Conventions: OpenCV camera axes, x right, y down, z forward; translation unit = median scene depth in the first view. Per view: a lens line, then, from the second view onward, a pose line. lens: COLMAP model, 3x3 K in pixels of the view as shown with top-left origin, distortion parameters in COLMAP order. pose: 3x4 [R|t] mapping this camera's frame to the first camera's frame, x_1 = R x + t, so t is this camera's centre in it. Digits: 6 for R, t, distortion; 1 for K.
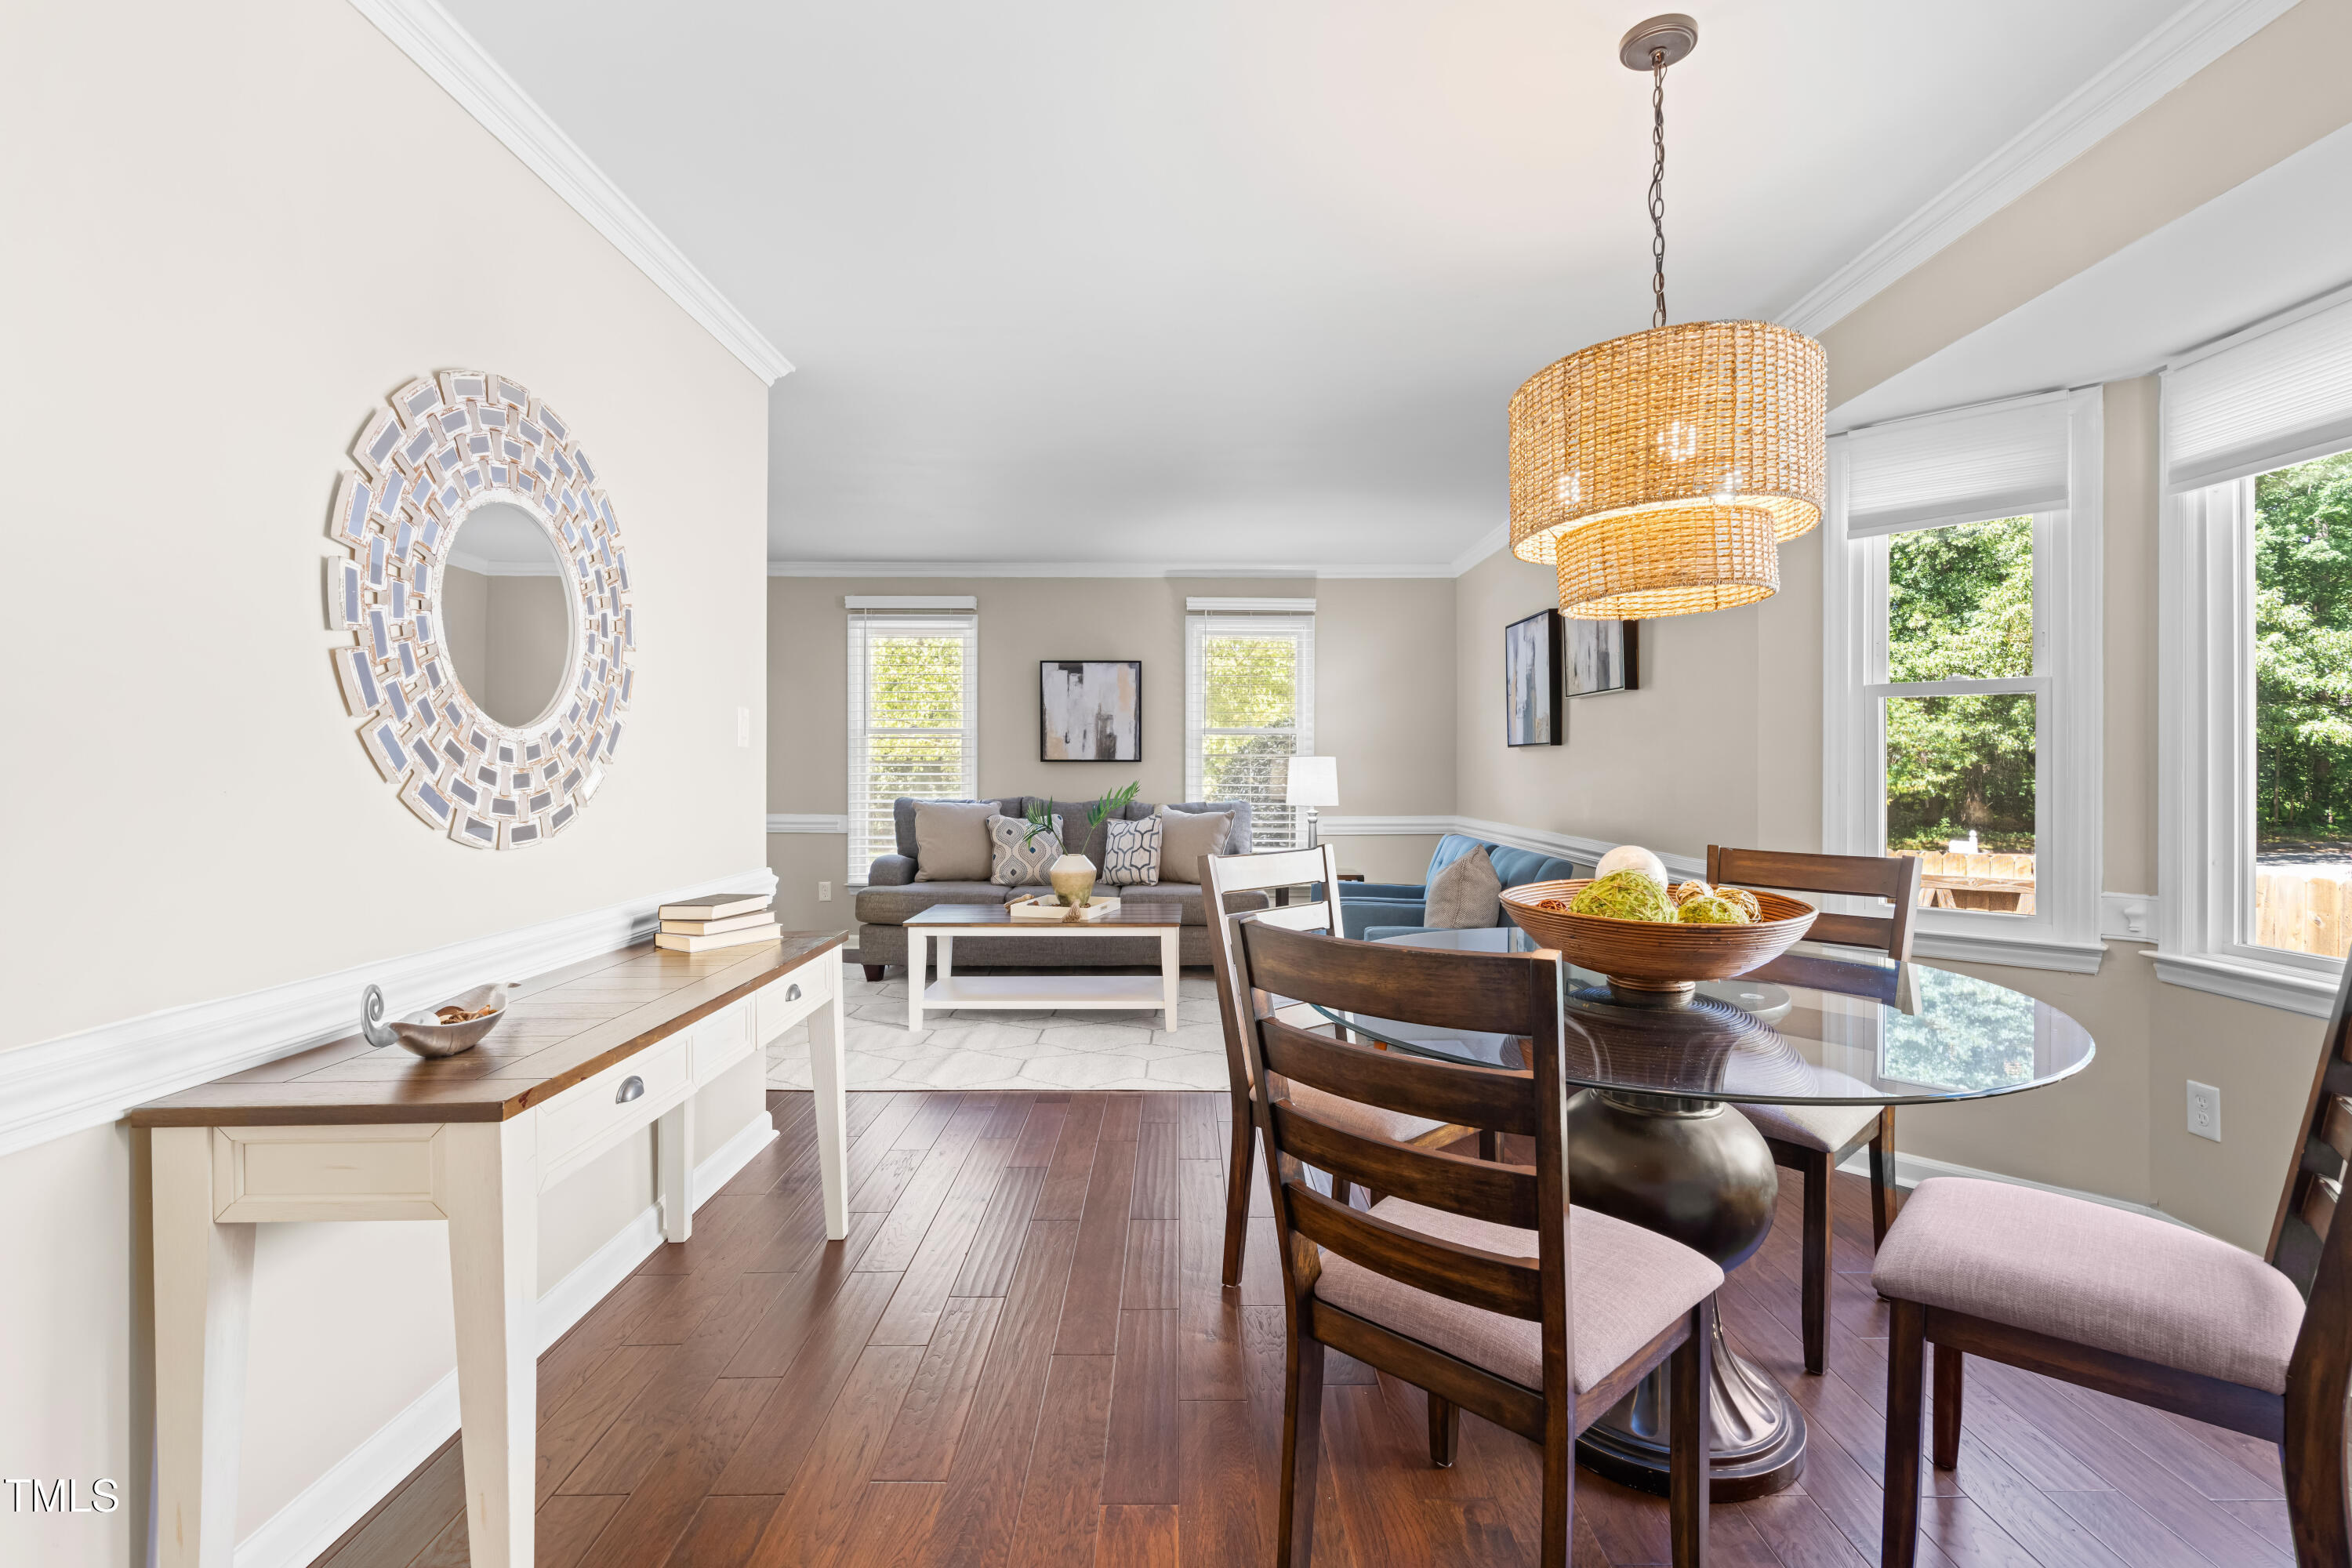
lens RADIAL K [[1071.3, 0, 1177.7], [0, 1071.3, 771.5], [0, 0, 1]] dist [0.002025, 0.000335]
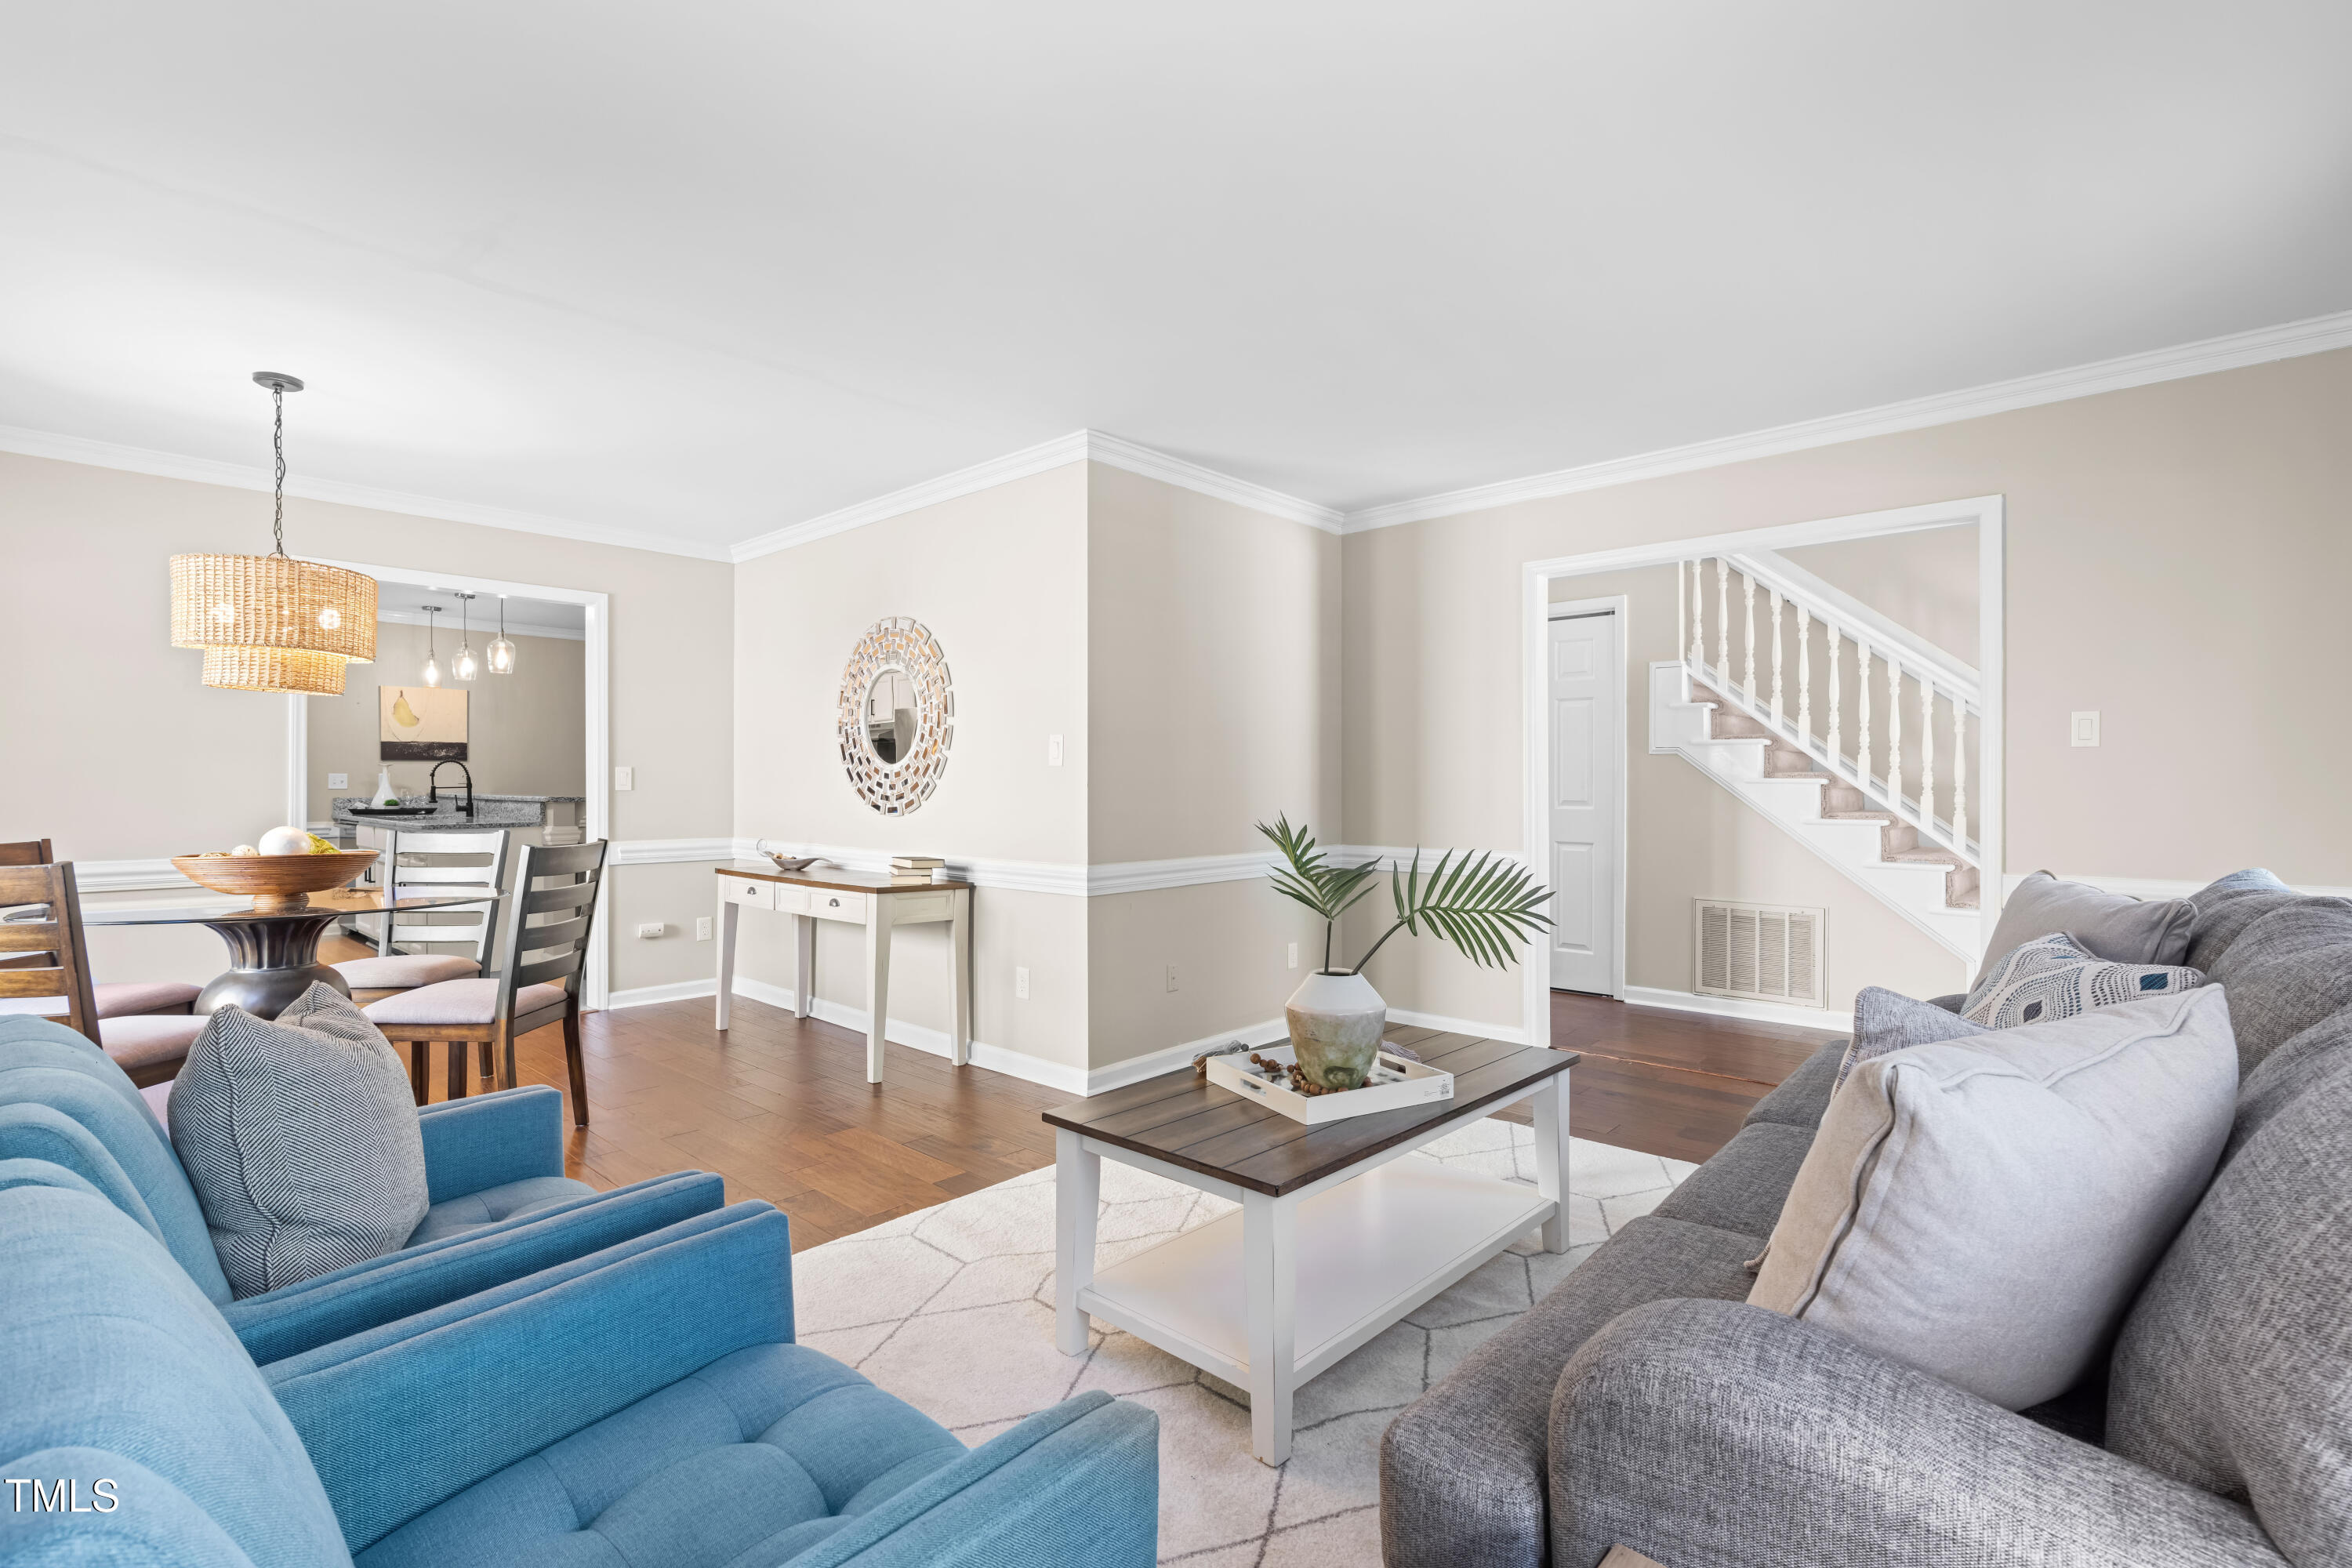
lens RADIAL K [[1071.3, 0, 1175.1], [0, 1071.3, 785.0], [0, 0, 1]] dist [0.002025, 0.000335]
pose [[-0.671459, -0.001115, -0.741041, 0.701821], [-0.006426, 0.999970, 0.004318, -0.009931], [0.741014, 0.007661, -0.671446, 3.064418]]
